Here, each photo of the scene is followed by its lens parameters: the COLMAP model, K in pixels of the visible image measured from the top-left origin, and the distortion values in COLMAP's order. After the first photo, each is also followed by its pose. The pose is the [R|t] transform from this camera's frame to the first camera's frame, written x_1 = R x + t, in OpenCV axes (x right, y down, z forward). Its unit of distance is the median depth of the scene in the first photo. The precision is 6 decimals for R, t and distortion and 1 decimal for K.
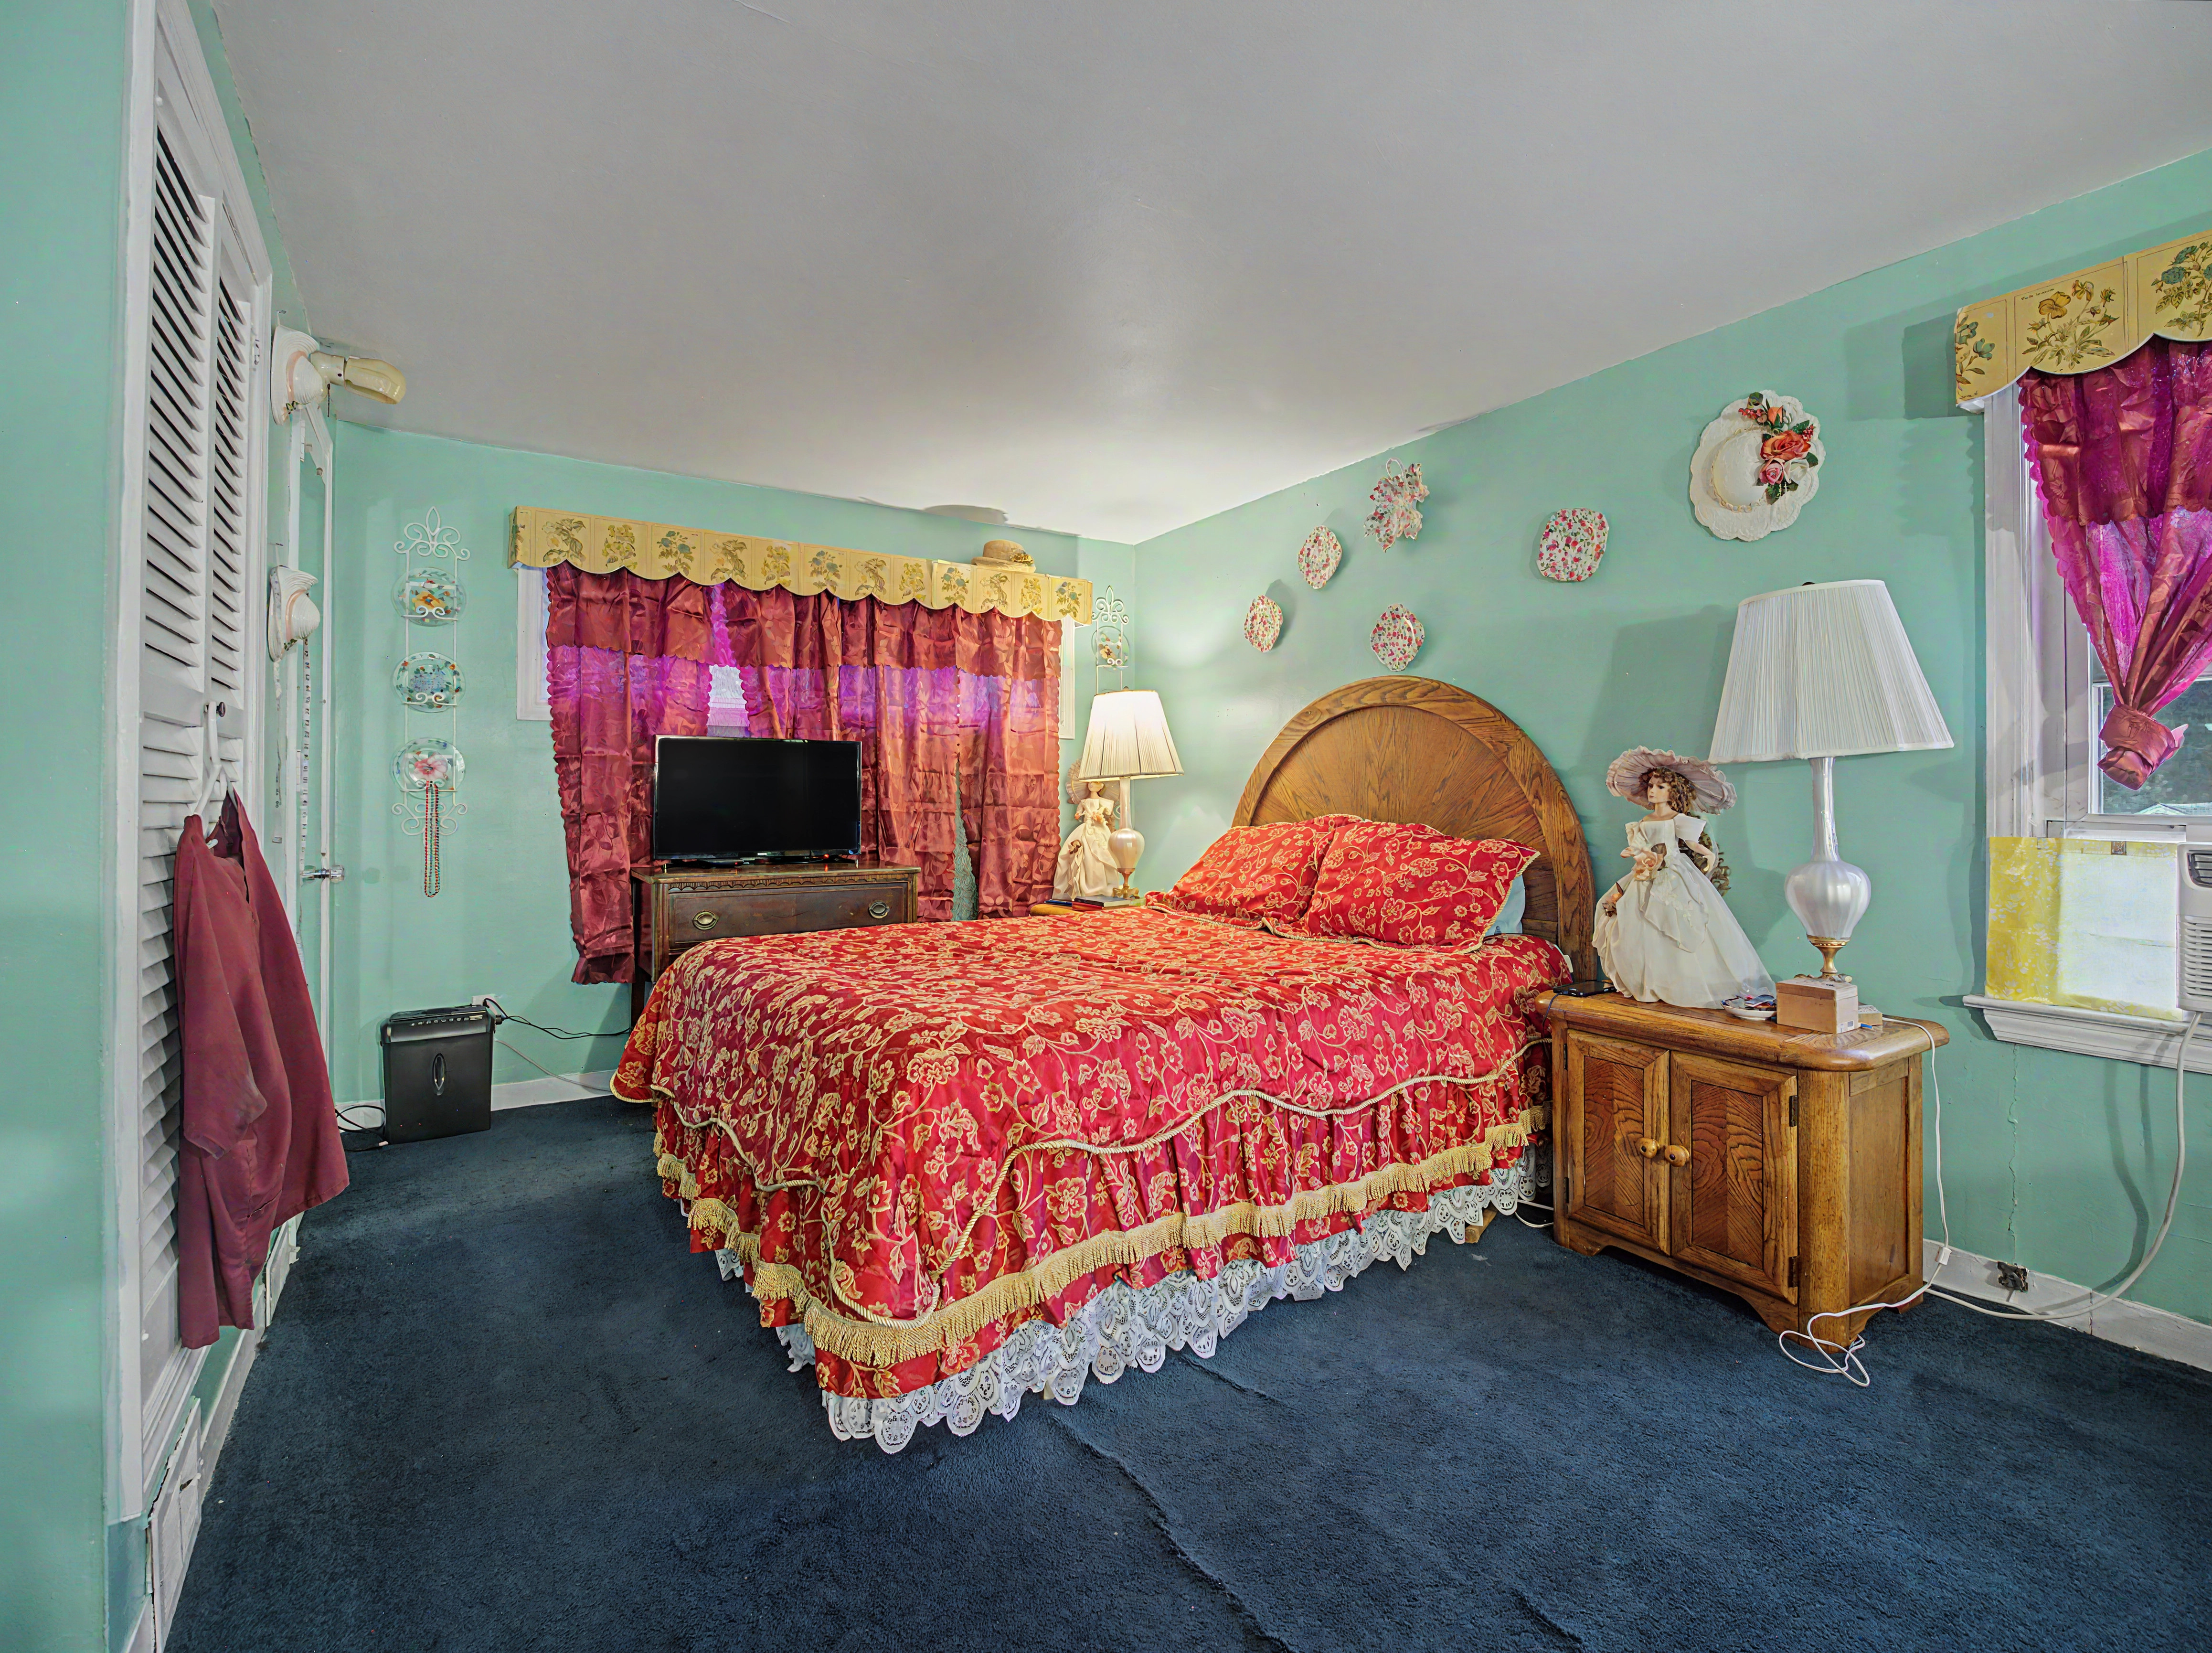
lens RADIAL K [[1033.6, 0, 1106.7], [0, 1033.6, 788.2], [0, 0, 1]] dist [-0.019856, -0.000370]
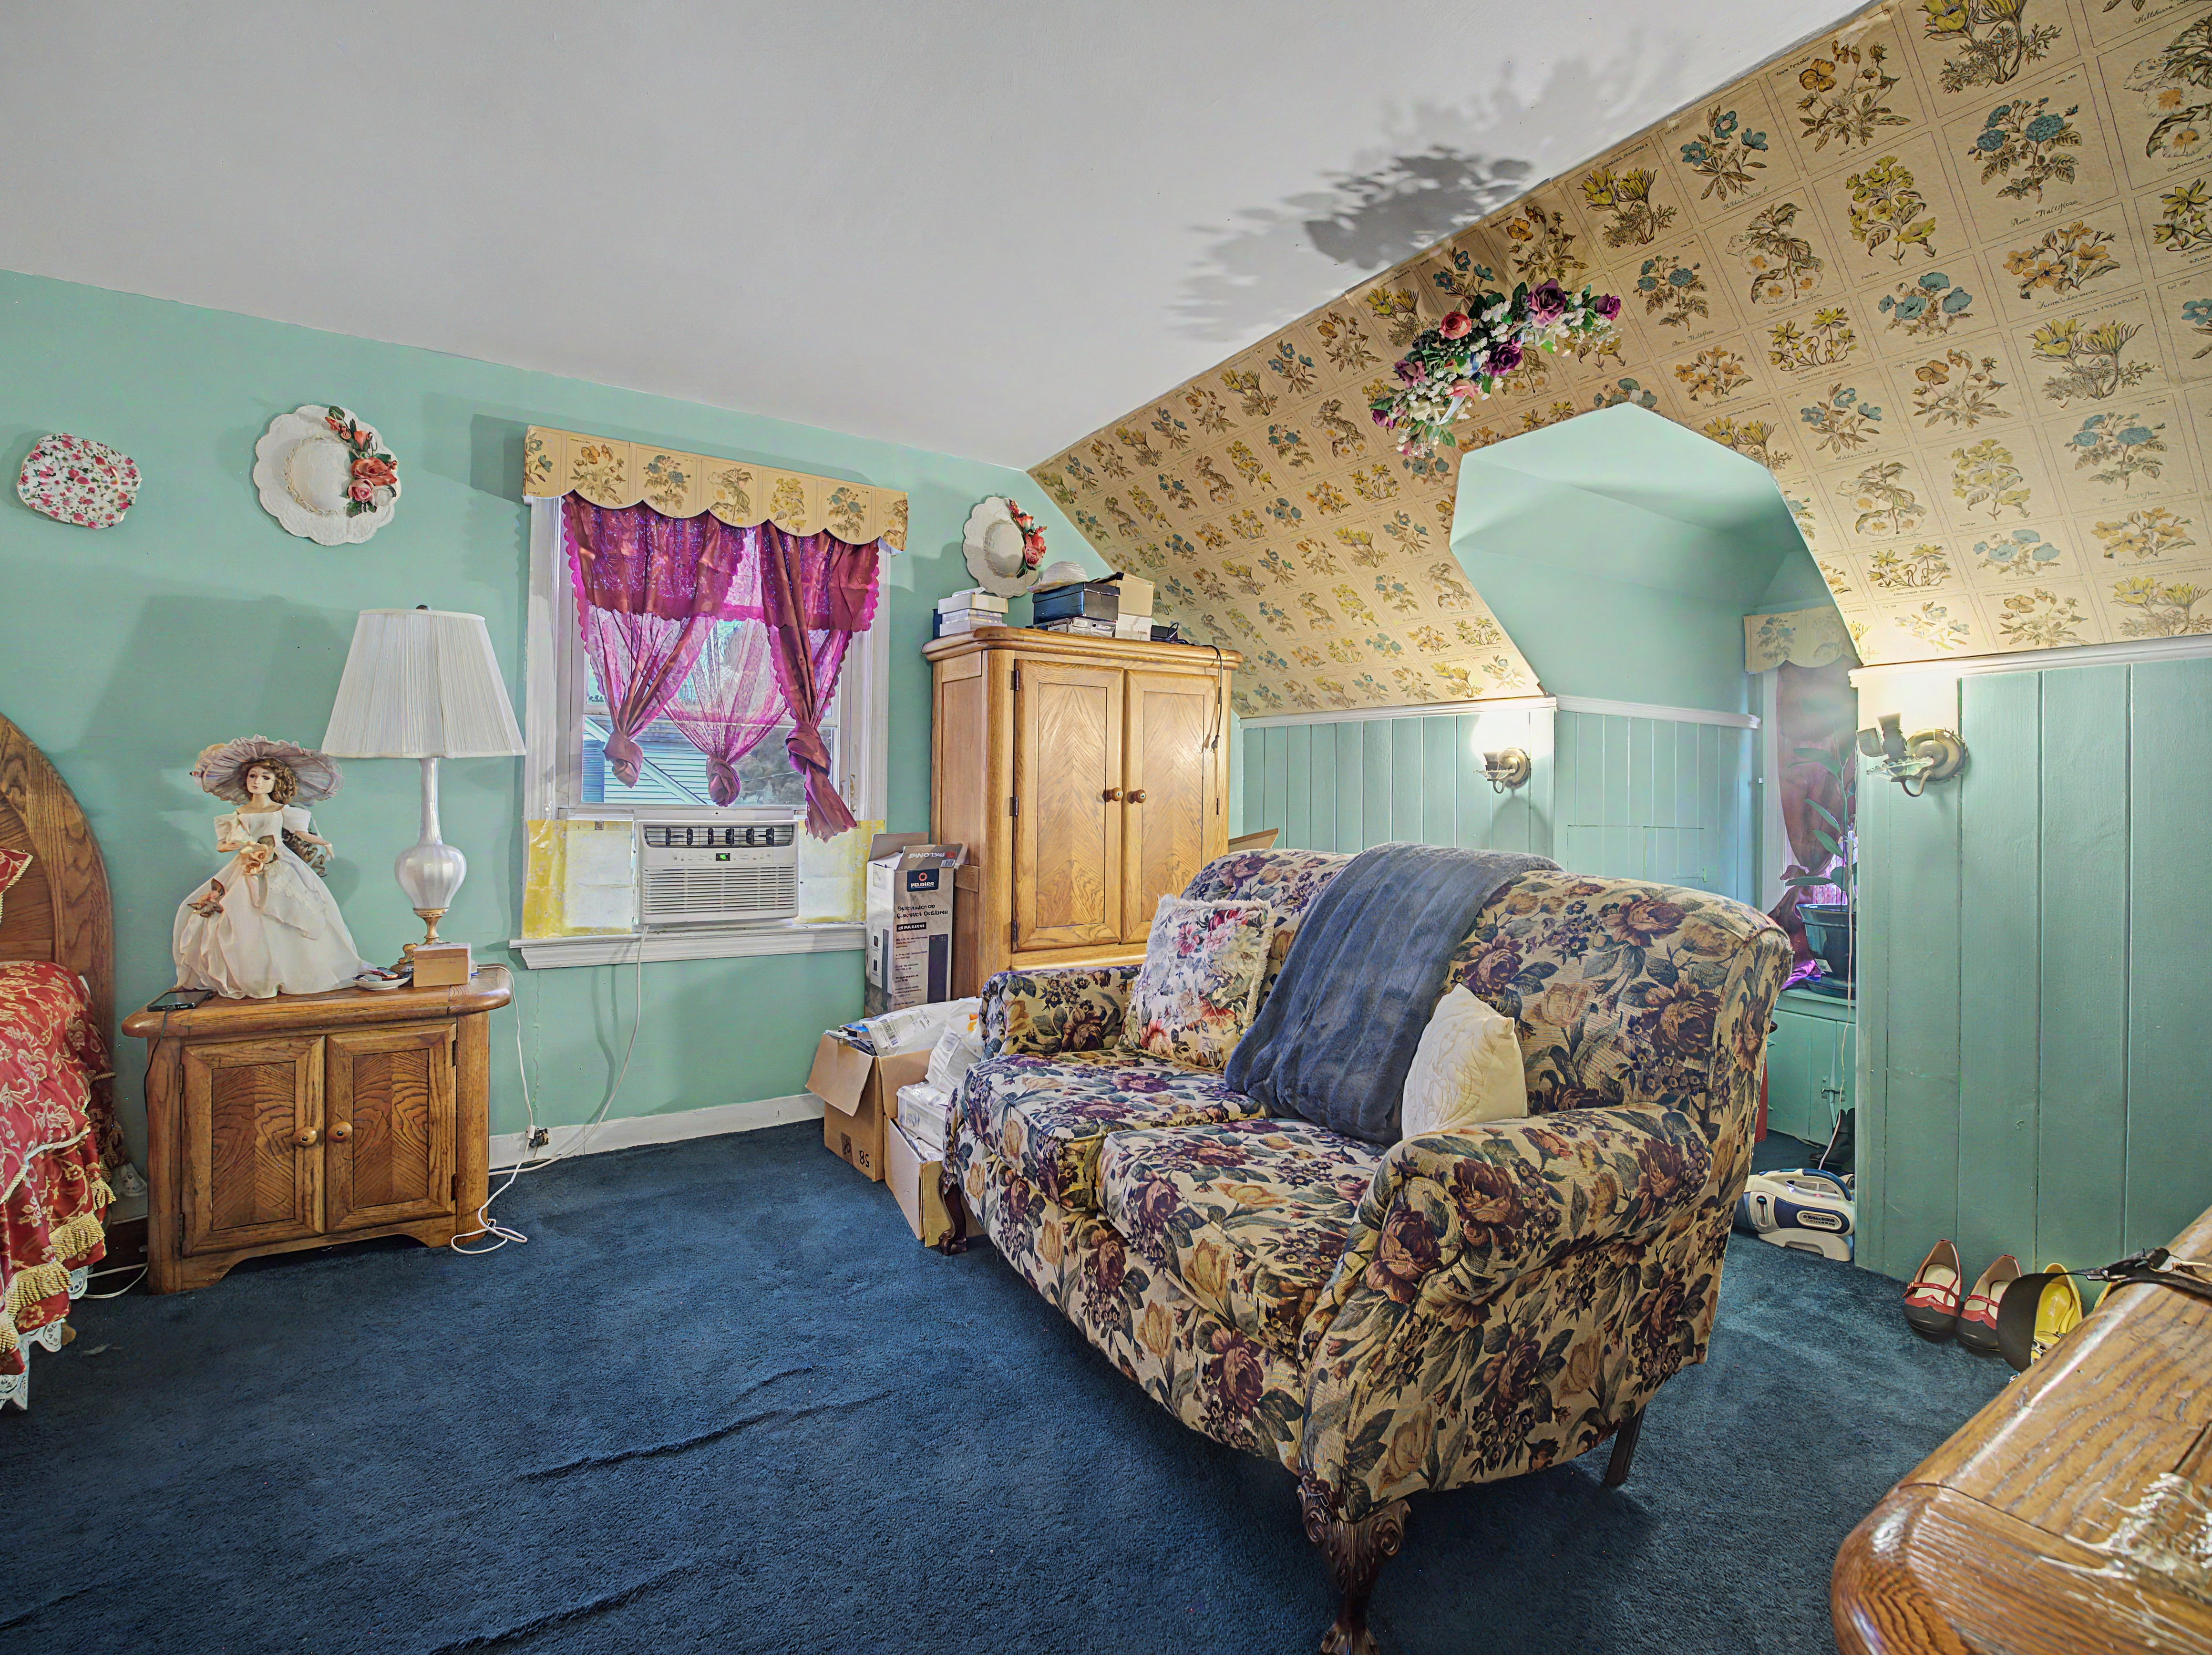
lens RADIAL K [[1036.1, 0, 1107.6], [0, 1036.1, 790.0], [0, 0, 1]] dist [-0.002274, -0.000547]
pose [[0.002474, 0.005640, 0.999981, -0.491342], [-0.020469, 0.999775, -0.005588, -0.000885], [-0.999787, -0.020455, 0.002589, 0.216552]]
